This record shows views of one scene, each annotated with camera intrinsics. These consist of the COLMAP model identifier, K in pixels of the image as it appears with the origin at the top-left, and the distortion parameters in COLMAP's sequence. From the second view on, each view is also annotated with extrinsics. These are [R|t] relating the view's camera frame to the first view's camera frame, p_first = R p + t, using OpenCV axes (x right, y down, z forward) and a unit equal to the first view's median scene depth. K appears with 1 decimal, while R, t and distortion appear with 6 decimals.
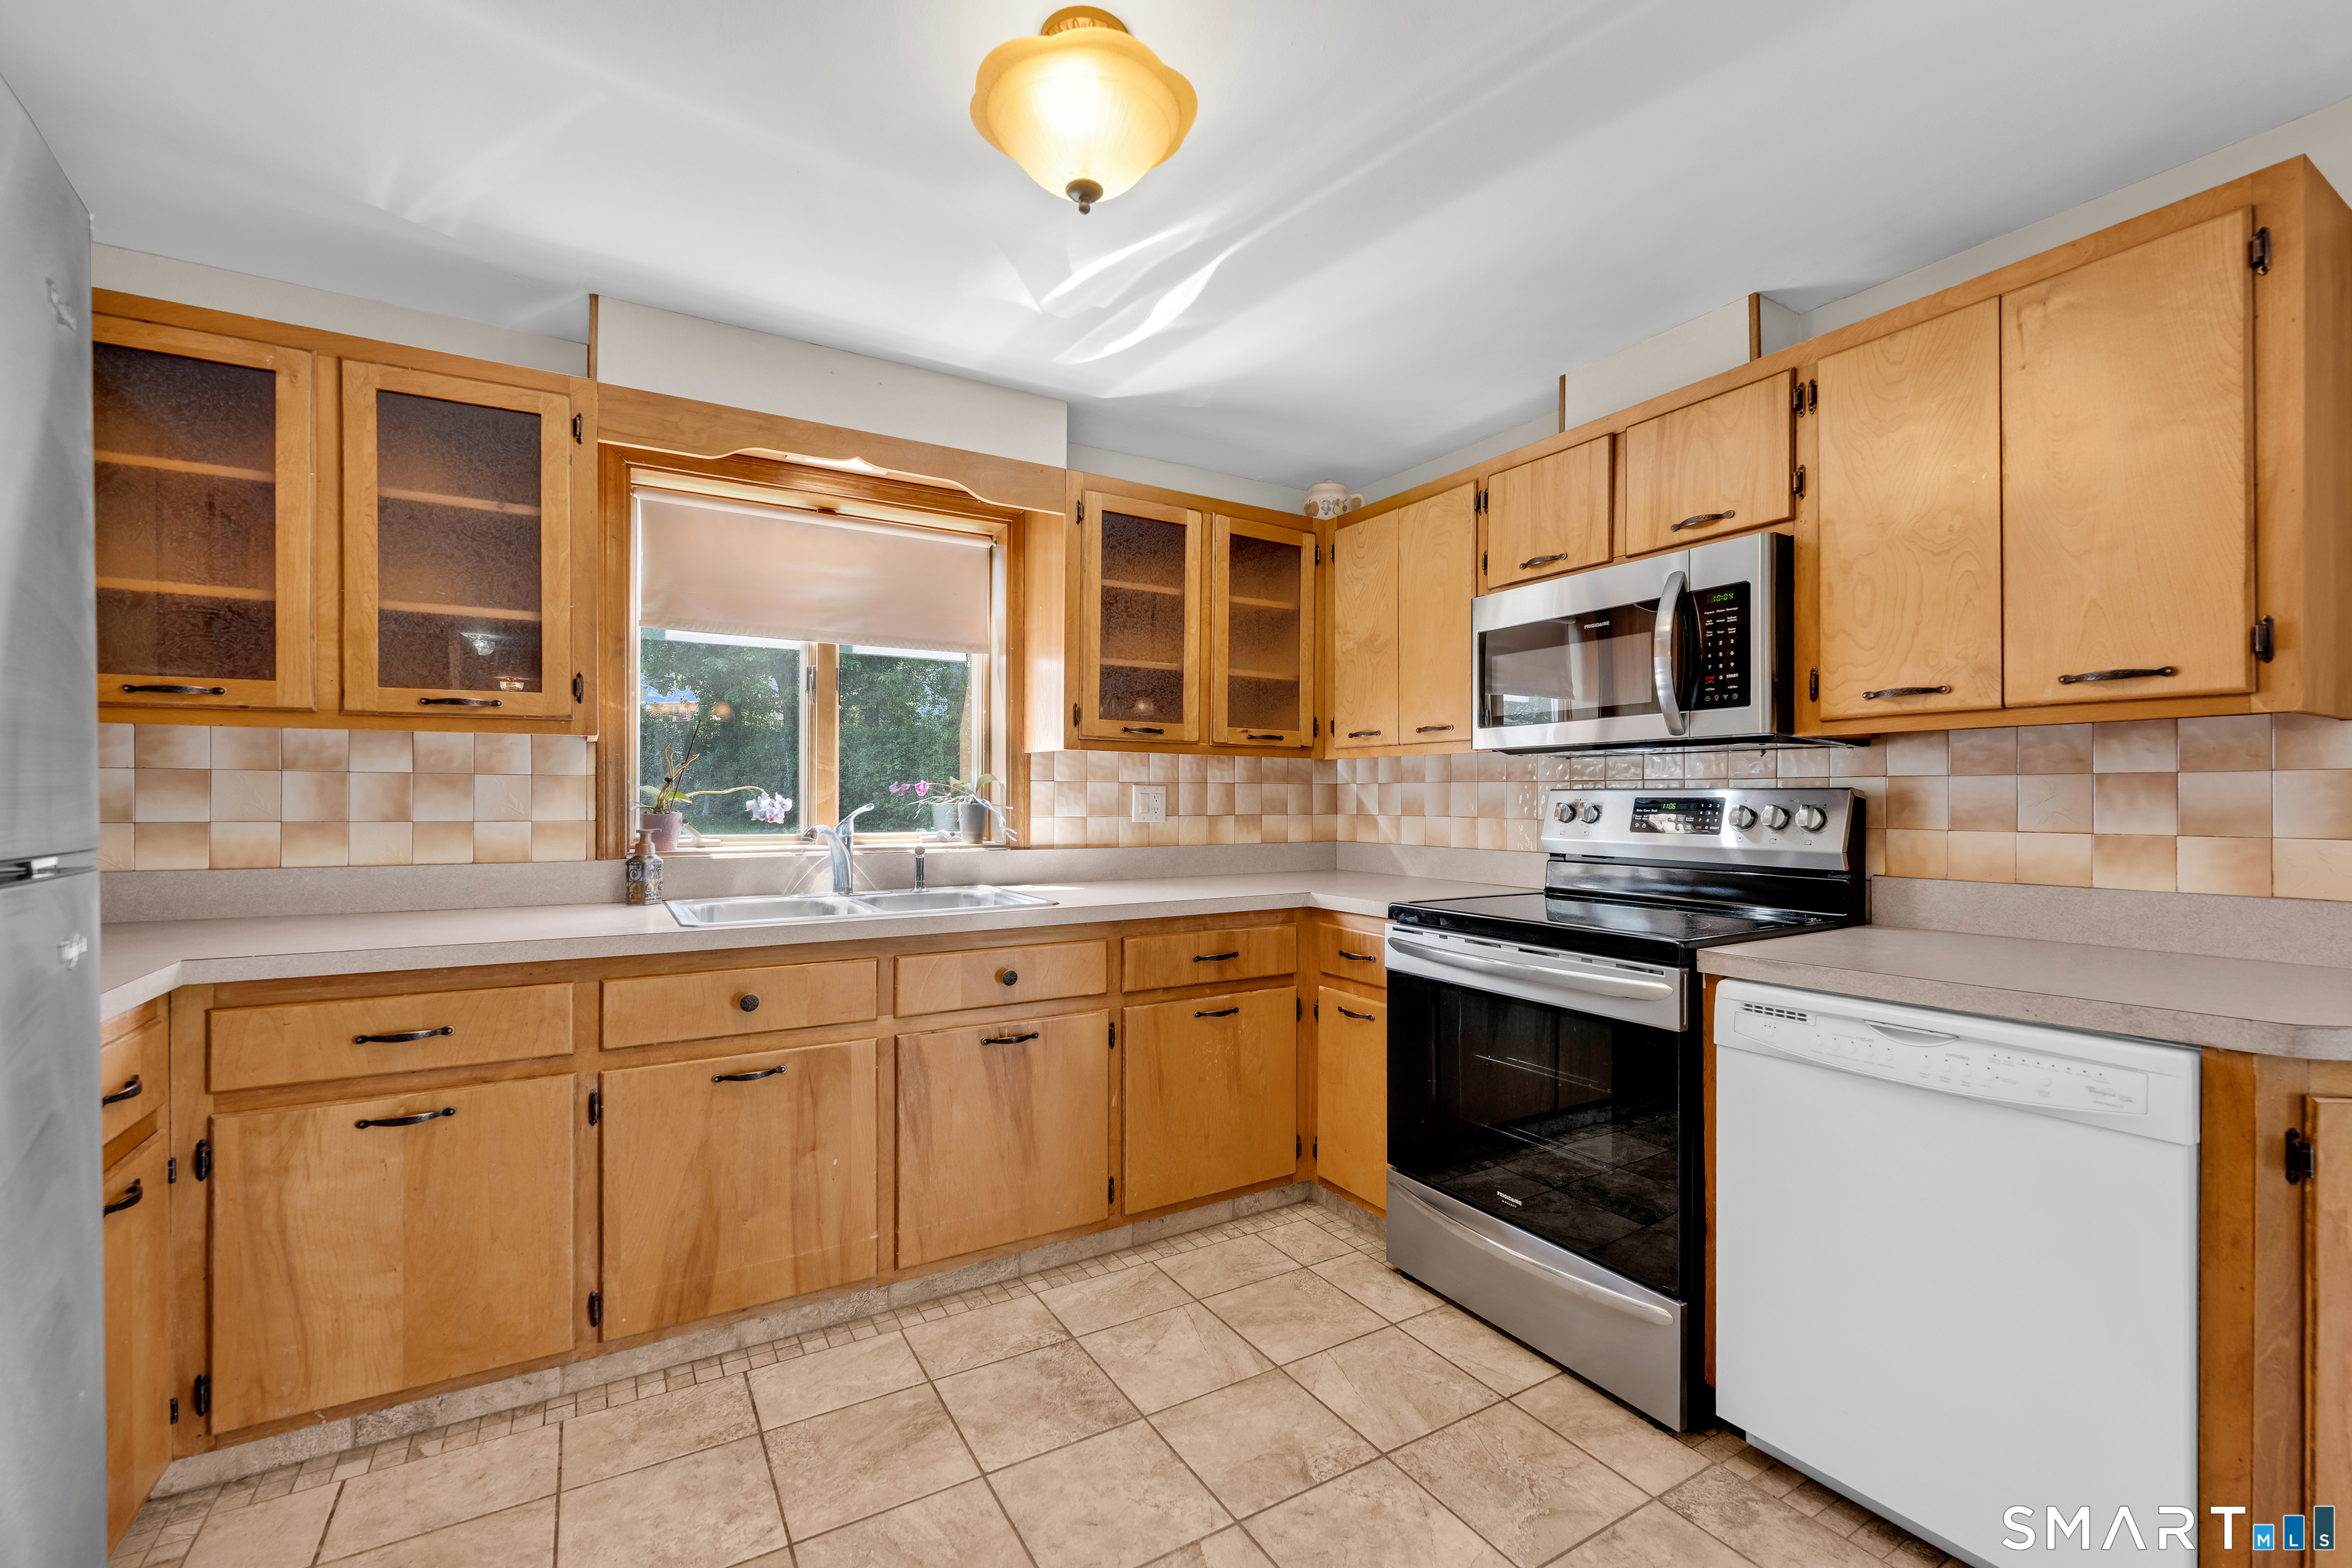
lens RADIAL K [[965.7, 0, 1171.6], [0, 965.7, 793.0], [0, 0, 1]] dist [-0.008401, 0.000092]
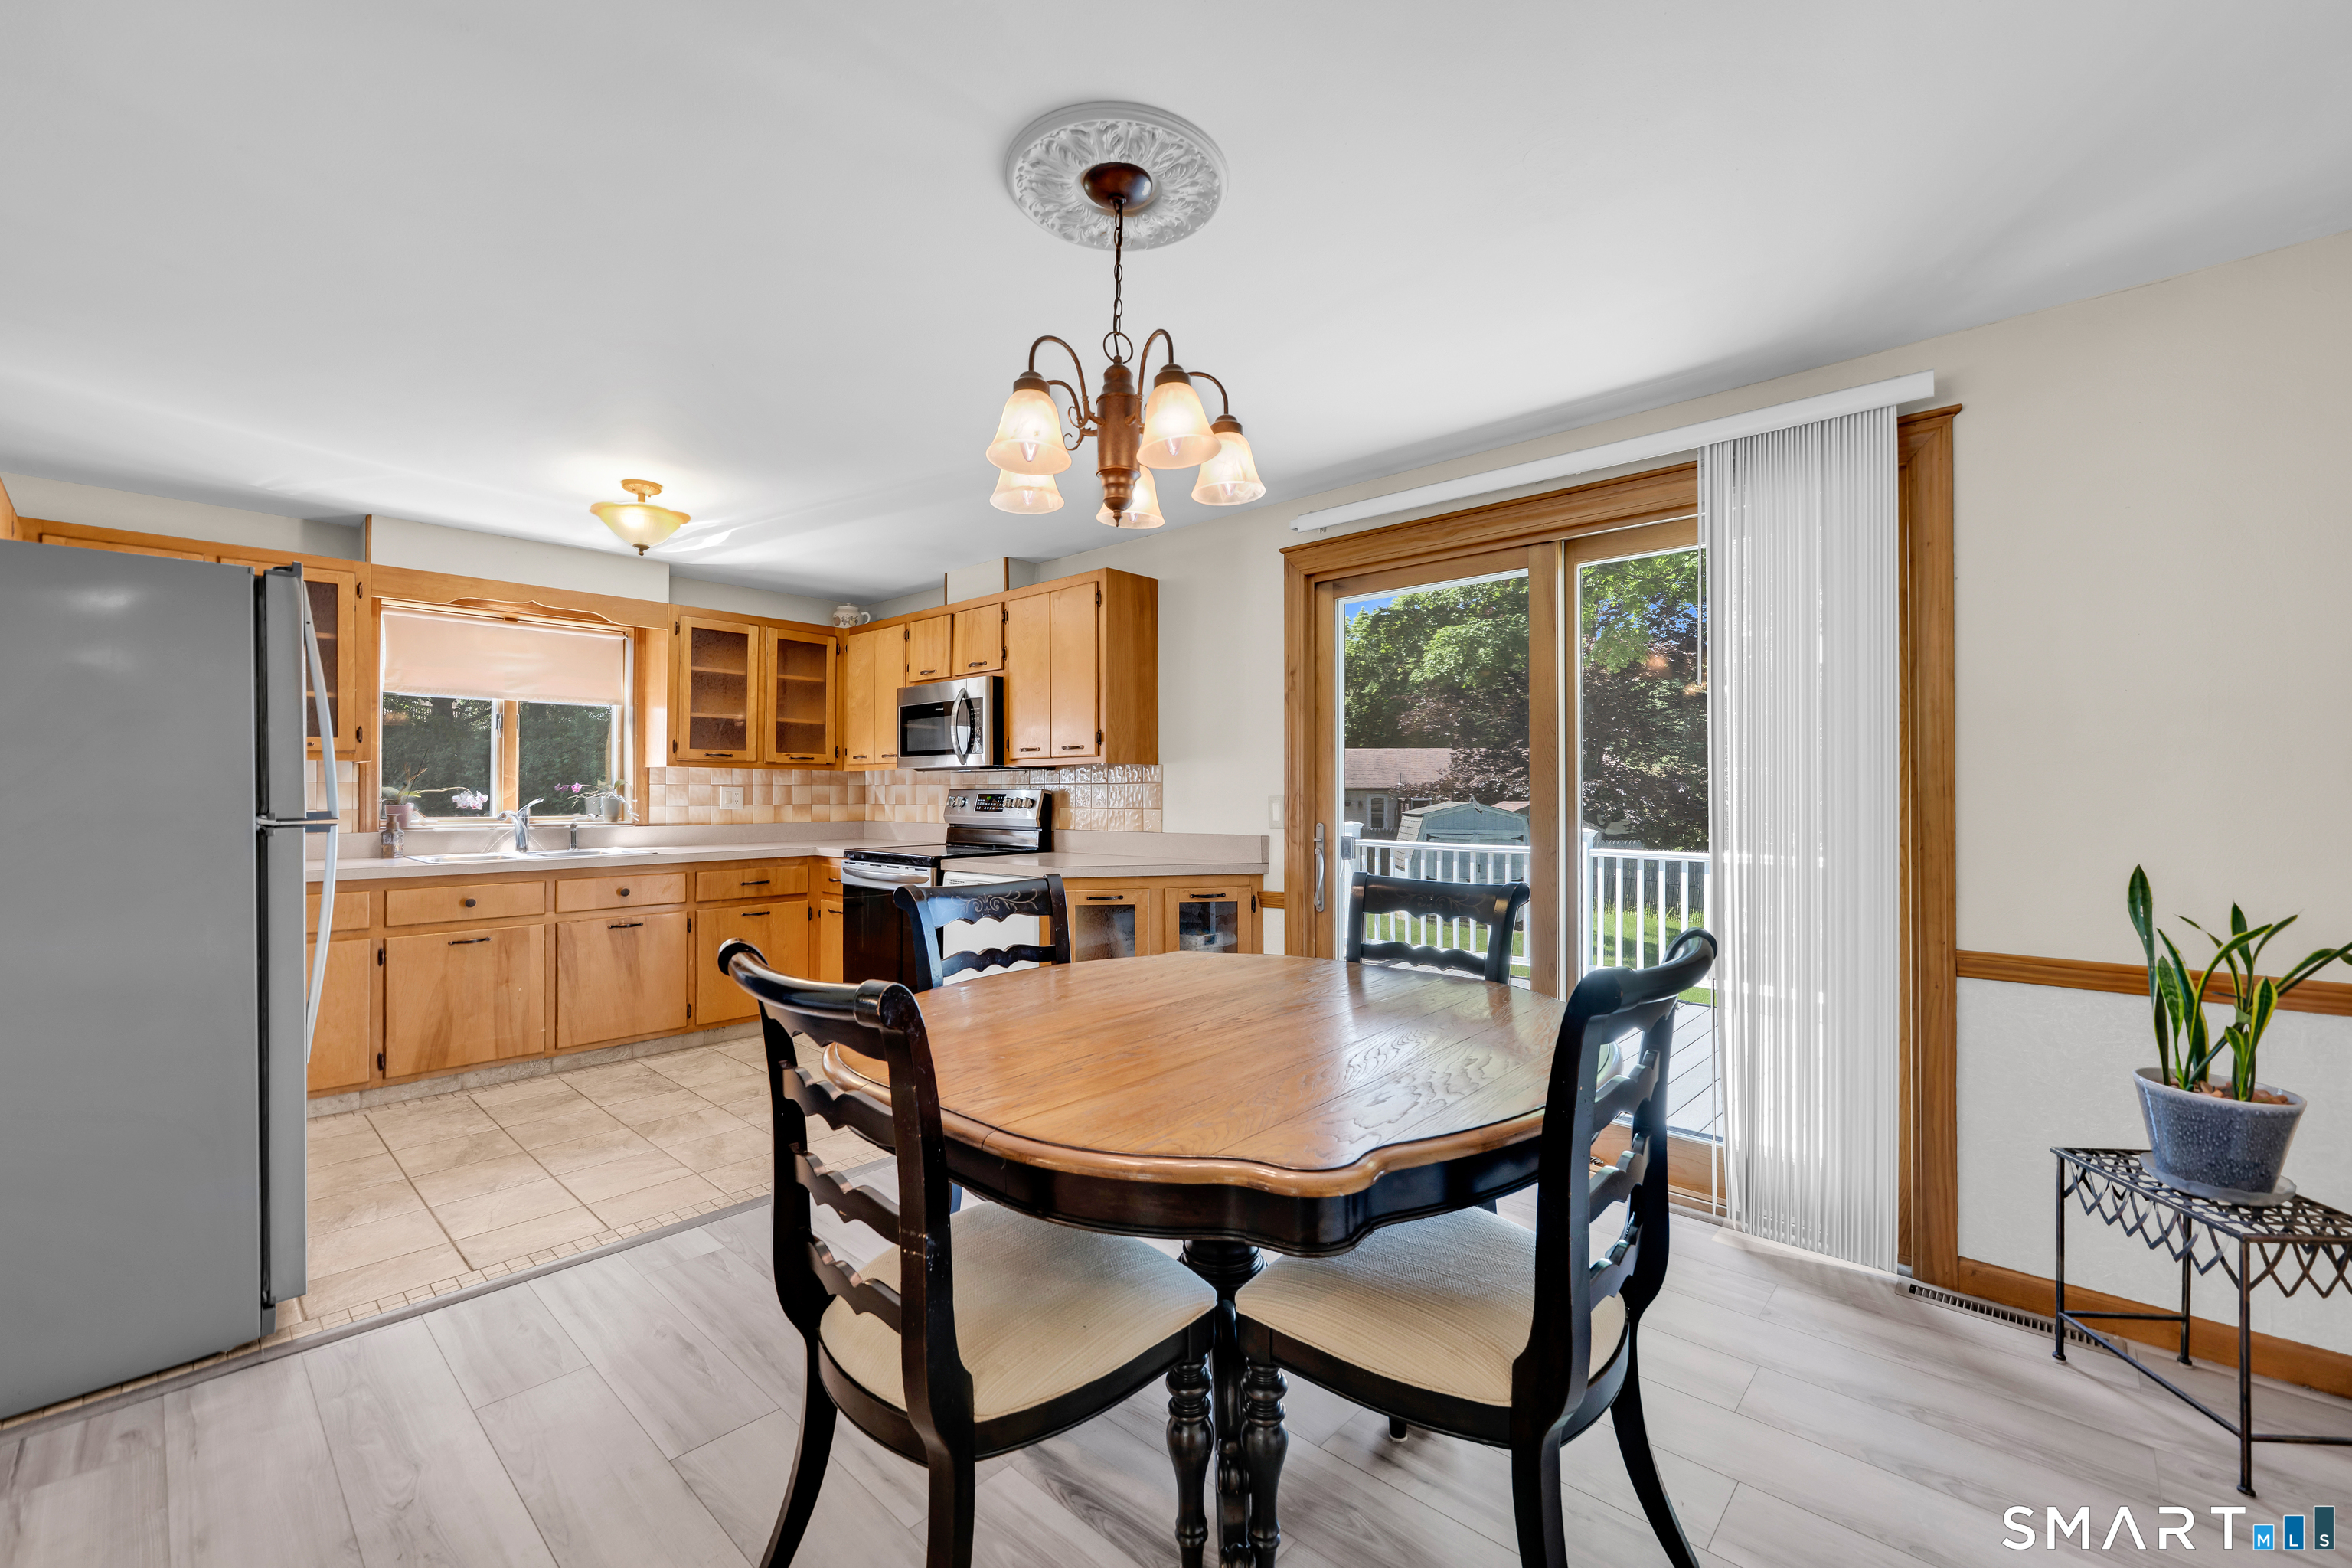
lens RADIAL K [[965.7, 0, 1133.8], [0, 965.7, 784.6], [0, 0, 1]] dist [-0.008401, 0.000092]
pose [[0.968041, 0.000395, 0.250792, 0.289254], [0.000062, 0.999998, -0.001815, -0.010309], [-0.250792, 0.001773, 0.968039, -0.953481]]
